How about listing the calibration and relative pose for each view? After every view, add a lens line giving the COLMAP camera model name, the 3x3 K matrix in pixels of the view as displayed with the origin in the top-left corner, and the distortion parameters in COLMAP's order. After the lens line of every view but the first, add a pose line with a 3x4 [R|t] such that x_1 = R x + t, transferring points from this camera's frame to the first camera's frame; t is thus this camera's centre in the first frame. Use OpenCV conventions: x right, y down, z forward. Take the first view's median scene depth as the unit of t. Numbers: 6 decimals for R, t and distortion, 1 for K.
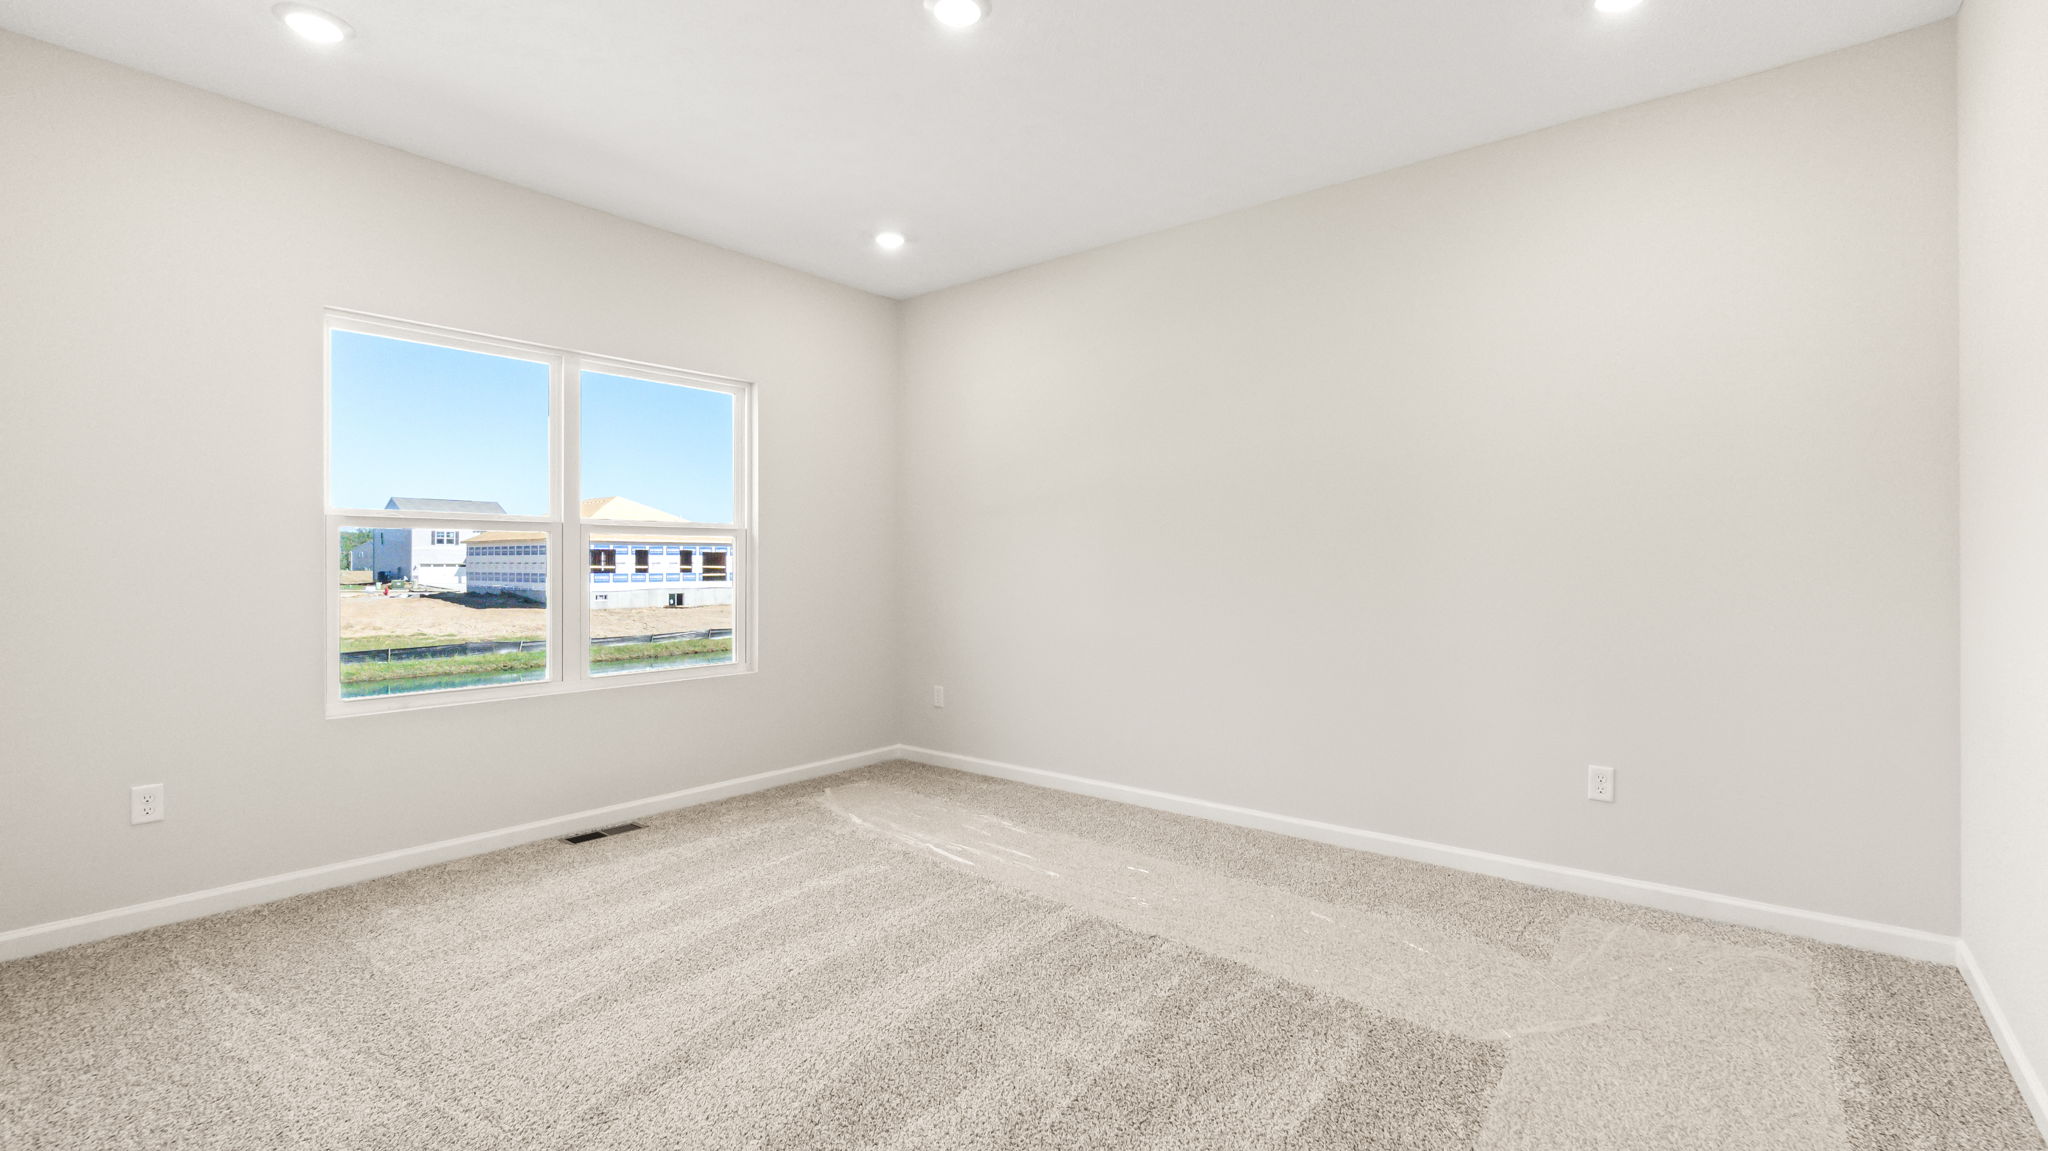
lens RADIAL K [[898.7, 0, 1032.9], [0, 898.7, 569.3], [0, 0, 1]] dist [0.004616, 0.000019]
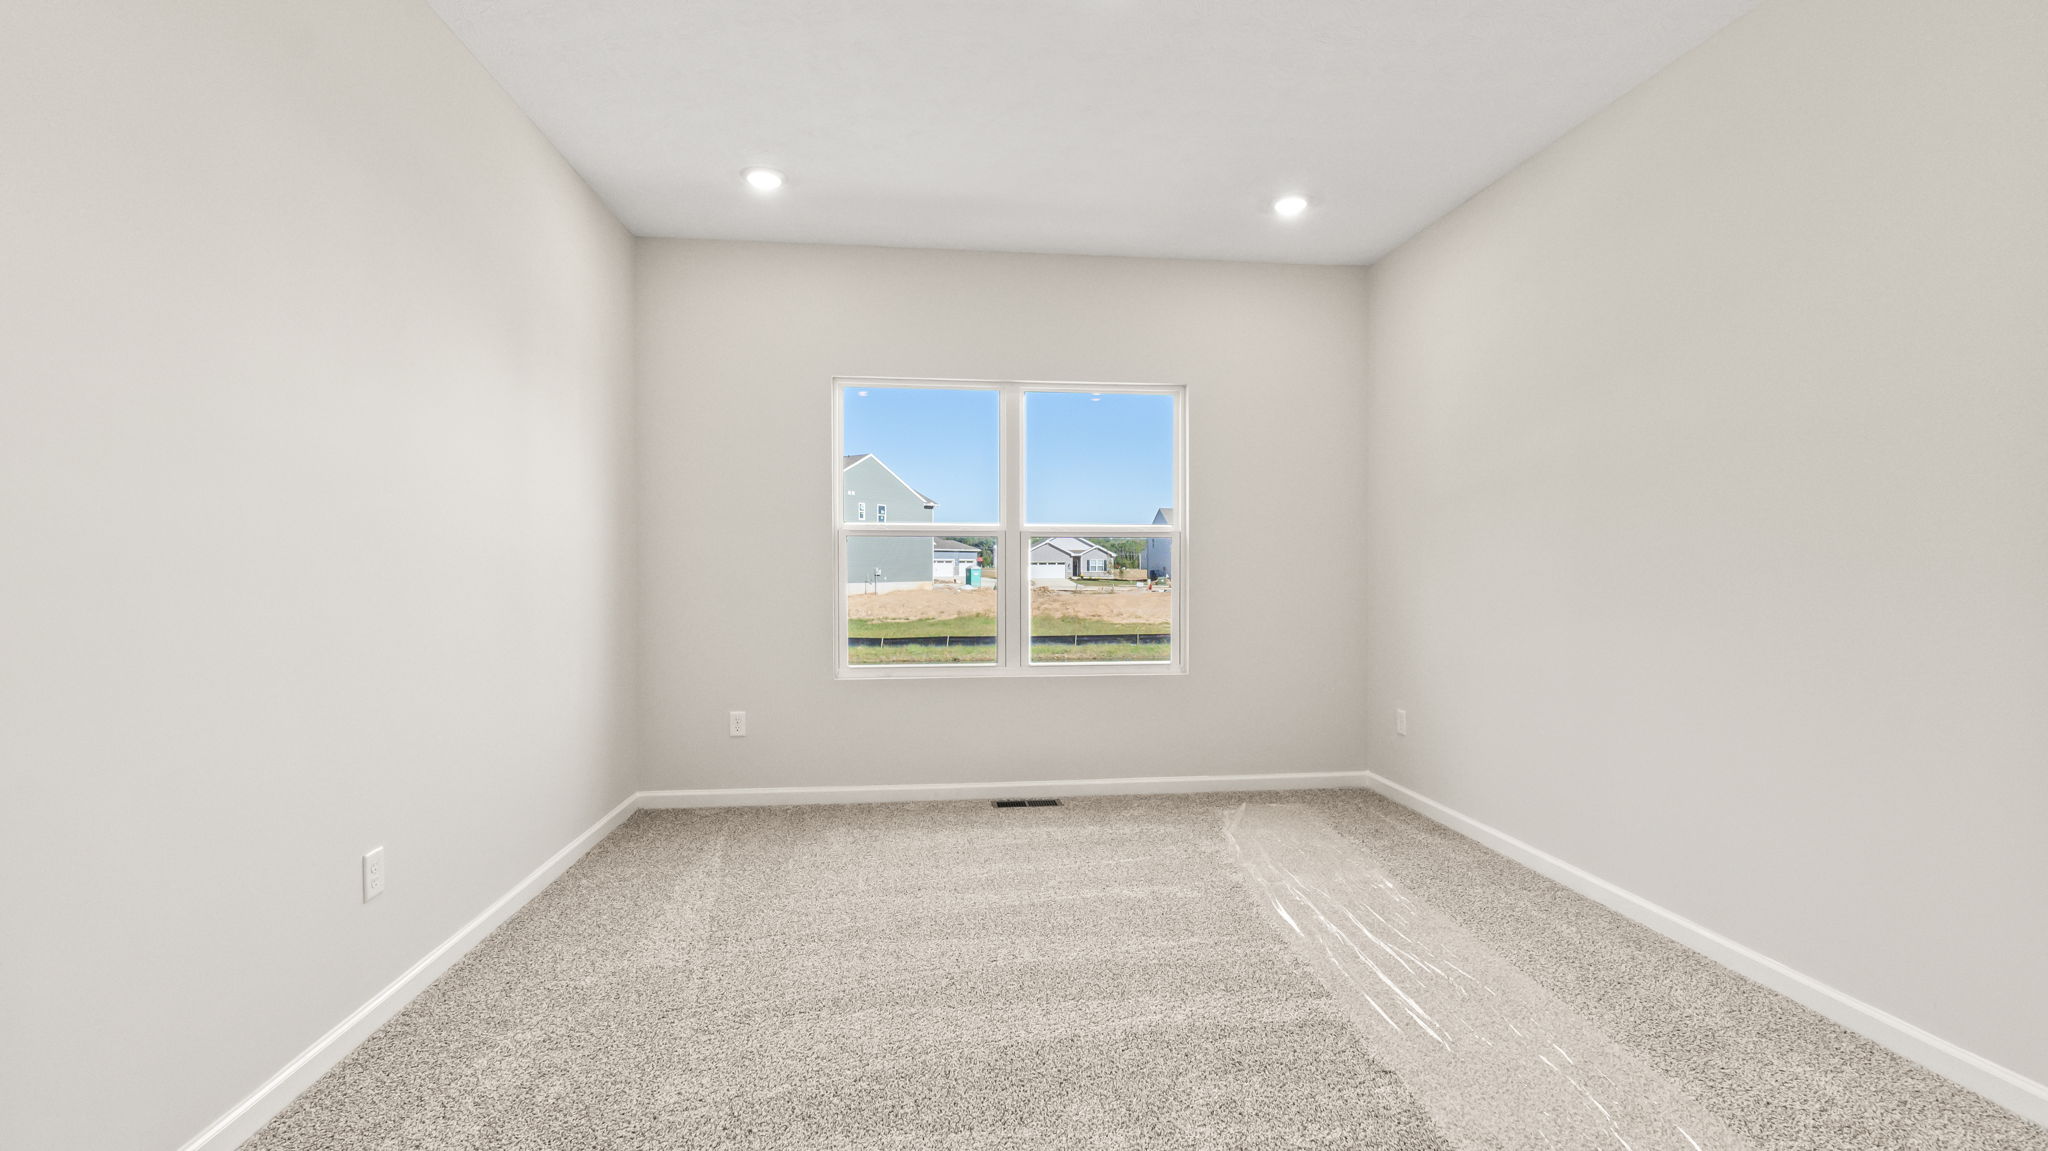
lens RADIAL K [[898.7, 0, 1028.4], [0, 898.7, 577.0], [0, 0, 1]] dist [0.004616, 0.000019]
pose [[0.719030, 0.010070, -0.694907, 0.281139], [-0.004656, 0.999942, 0.009672, -0.002779], [0.694964, -0.003719, 0.719035, 0.171325]]
